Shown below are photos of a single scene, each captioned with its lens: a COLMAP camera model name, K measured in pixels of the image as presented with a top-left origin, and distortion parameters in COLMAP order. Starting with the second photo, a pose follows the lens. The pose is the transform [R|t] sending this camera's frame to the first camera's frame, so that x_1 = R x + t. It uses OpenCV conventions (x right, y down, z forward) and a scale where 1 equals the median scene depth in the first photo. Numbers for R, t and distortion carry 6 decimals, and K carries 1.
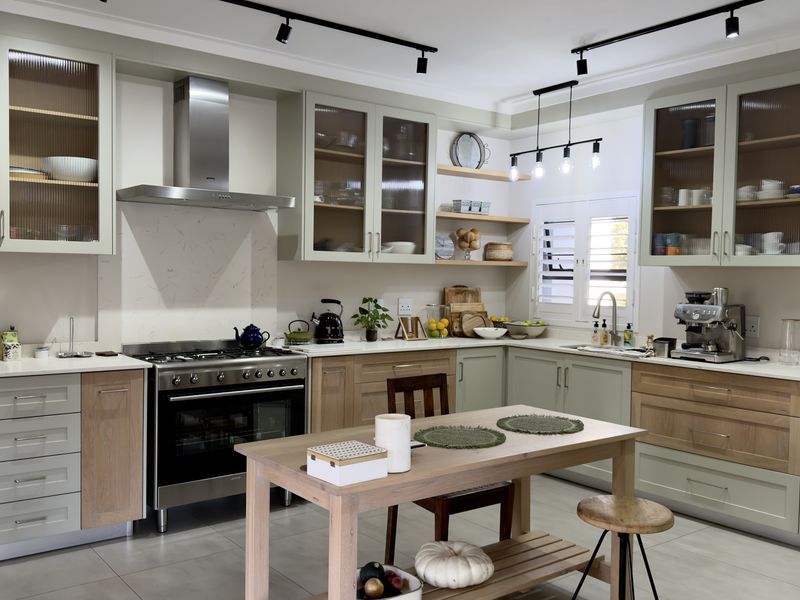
lens RADIAL K [[741.4, 0, 398.7], [0, 741.4, 304.5], [0, 0, 1]] dist [0.164537, -0.341211]
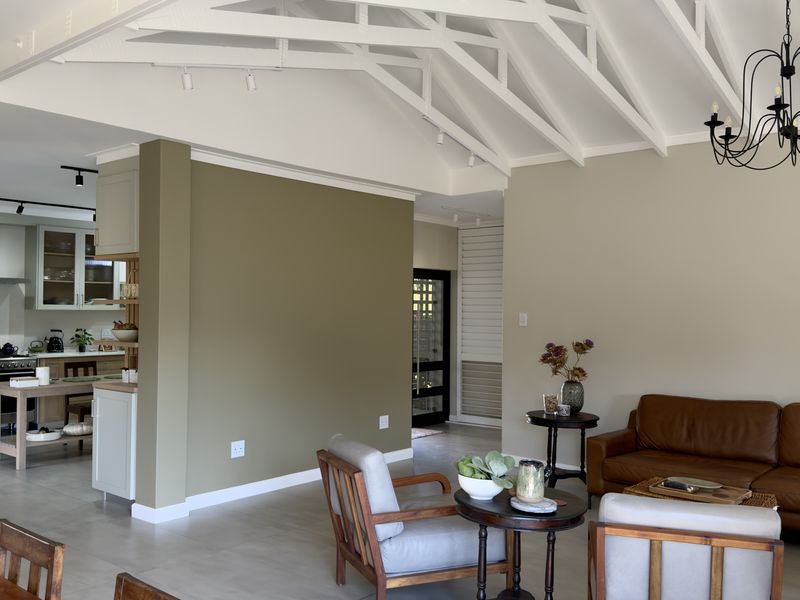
lens RADIAL K [[741.4, 0, 398.7], [0, 741.4, 304.5], [0, 0, 1]] dist [0.164537, -0.341211]
pose [[0.976236, -0.004700, 0.216659, 0.238451], [0.014654, 0.998908, -0.044357, 0.019041], [-0.216214, 0.046478, 0.975239, -0.738340]]
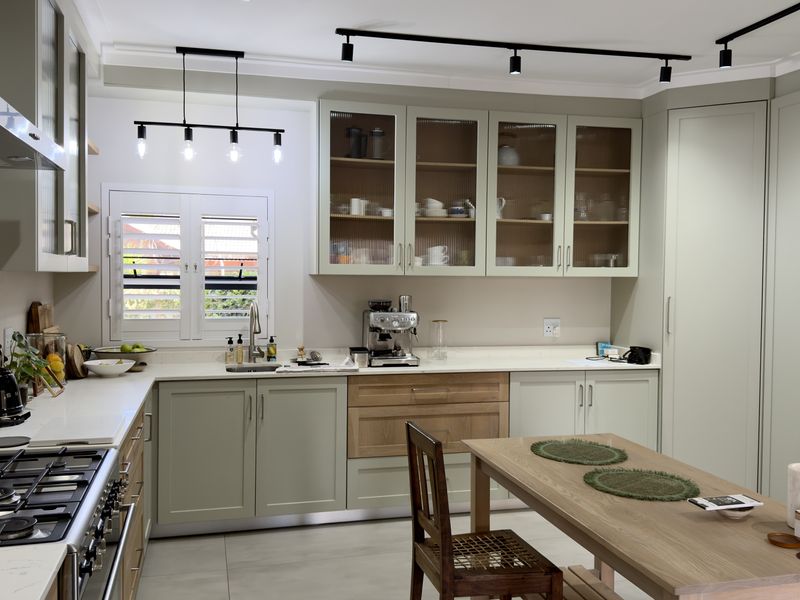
lens RADIAL K [[741.4, 0, 398.7], [0, 741.4, 304.5], [0, 0, 1]] dist [0.164537, -0.341211]
pose [[0.393420, -0.051596, 0.917910, -0.549485], [0.036024, 0.998522, 0.040688, -0.053290], [-0.918653, 0.017060, 0.394697, 0.595268]]
